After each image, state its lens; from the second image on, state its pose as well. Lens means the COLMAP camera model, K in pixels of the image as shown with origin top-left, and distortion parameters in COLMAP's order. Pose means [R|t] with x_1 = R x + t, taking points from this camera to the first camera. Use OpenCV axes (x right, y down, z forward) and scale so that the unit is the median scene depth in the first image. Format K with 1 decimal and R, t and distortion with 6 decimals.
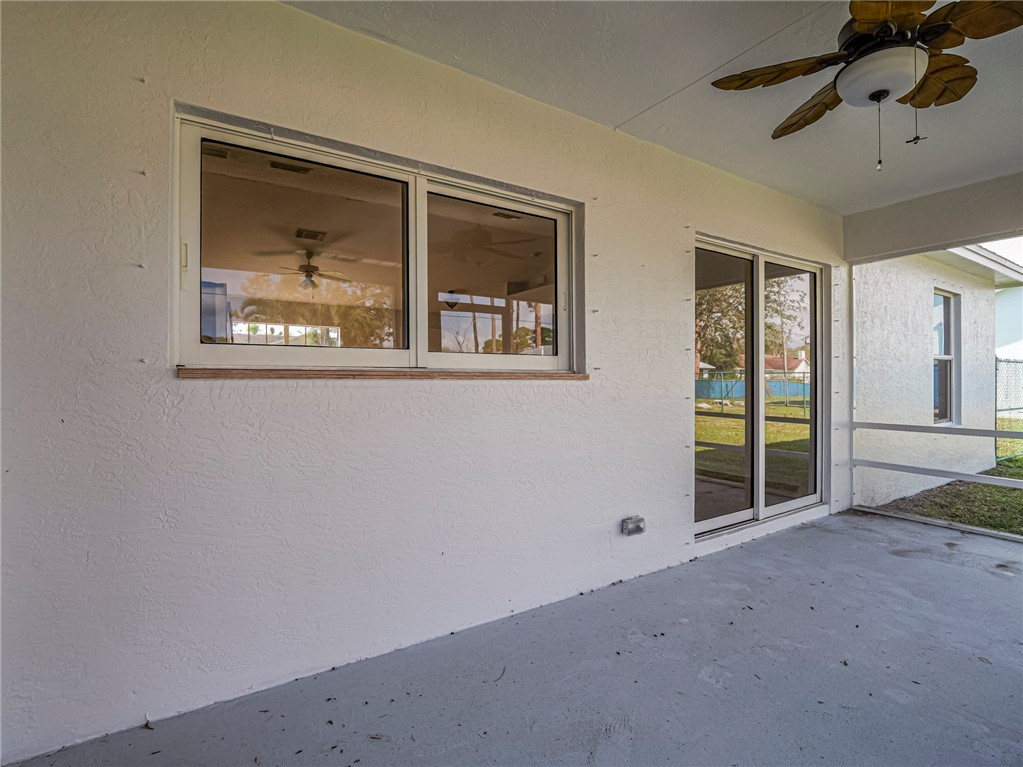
lens RADIAL K [[506.7, 0, 511.7], [0, 506.7, 365.0], [0, 0, 1]] dist [-0.018681, 0.000338]
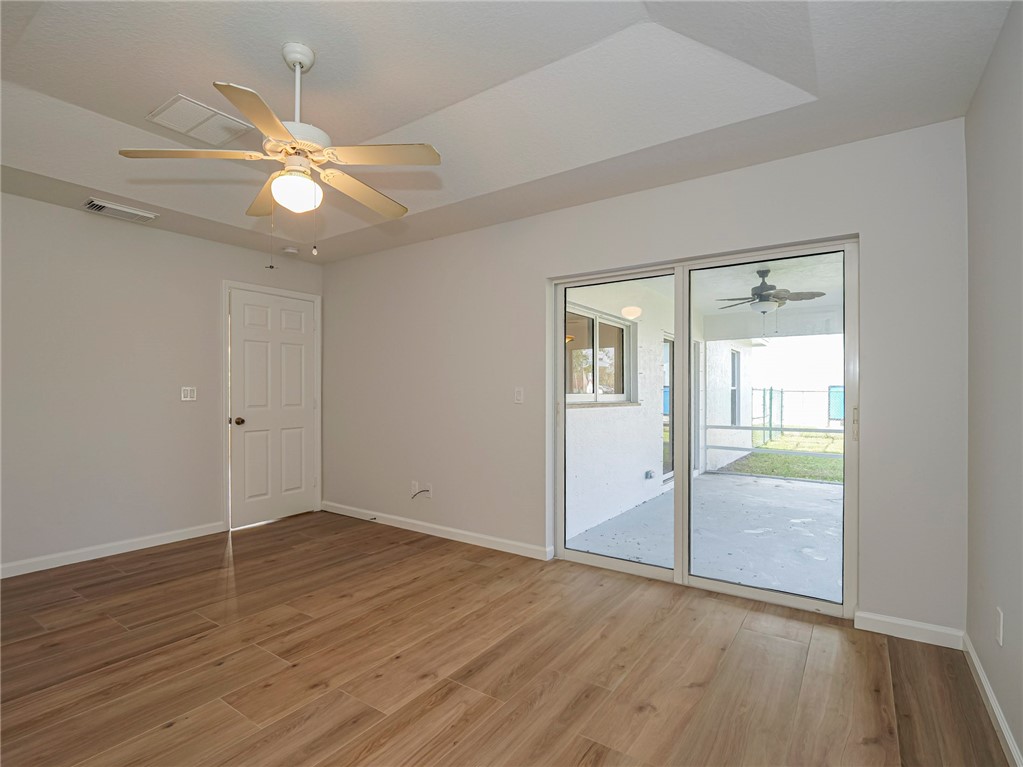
lens RADIAL K [[498.1, 0, 511.5], [0, 498.1, 383.5], [0, 0, 1]] dist [-0.016489, -0.000708]
pose [[0.931329, 0.005042, 0.364143, -0.761106], [-0.004630, 0.999987, -0.002005, -0.039210], [-0.364148, 0.000181, 0.931341, -0.519179]]
